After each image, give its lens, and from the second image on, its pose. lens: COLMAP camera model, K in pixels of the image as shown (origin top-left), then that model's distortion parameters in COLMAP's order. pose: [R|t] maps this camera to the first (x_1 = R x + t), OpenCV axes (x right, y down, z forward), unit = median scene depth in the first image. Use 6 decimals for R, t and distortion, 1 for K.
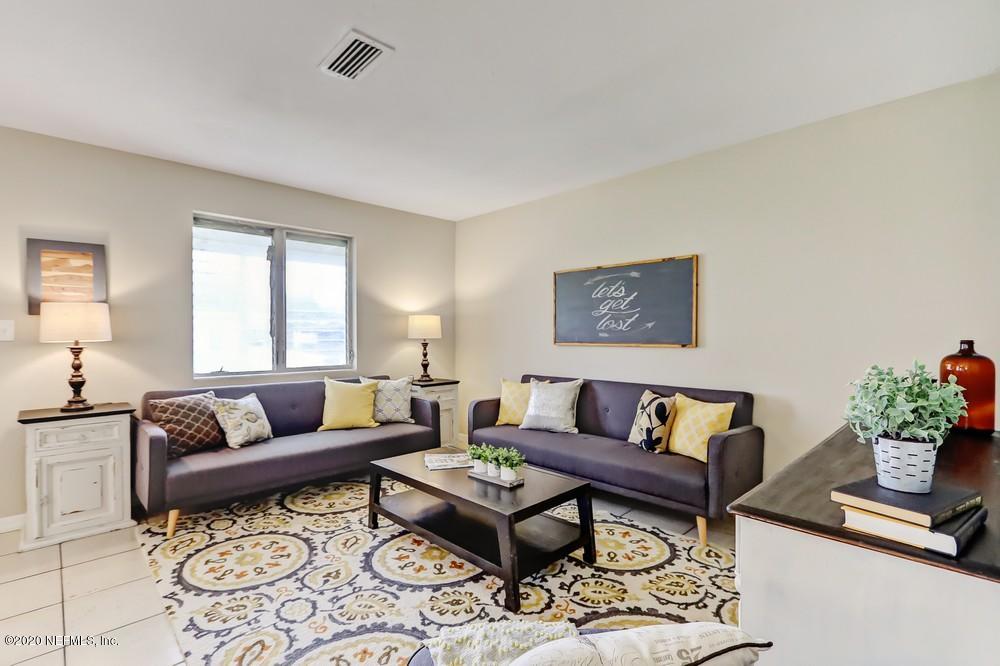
lens RADIAL K [[469.3, 0, 500.0], [0, 469.3, 333.0], [0, 0, 1]] dist [-0.003503, -0.000078]
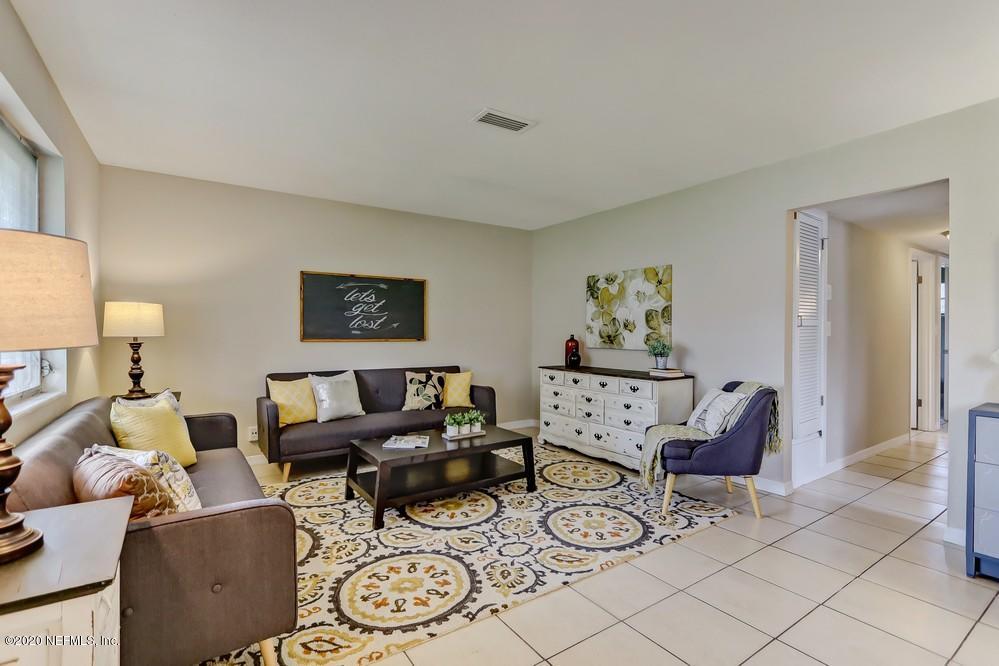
lens RADIAL K [[468.8, 0, 499.5], [0, 468.8, 333.0], [0, 0, 1]] dist [-0.003503, -0.000078]
pose [[0.149763, -0.000762, 0.988722, -0.940905], [-0.009251, 0.999955, 0.002172, 0.000123], [-0.988679, -0.009472, 0.149749, 0.470734]]
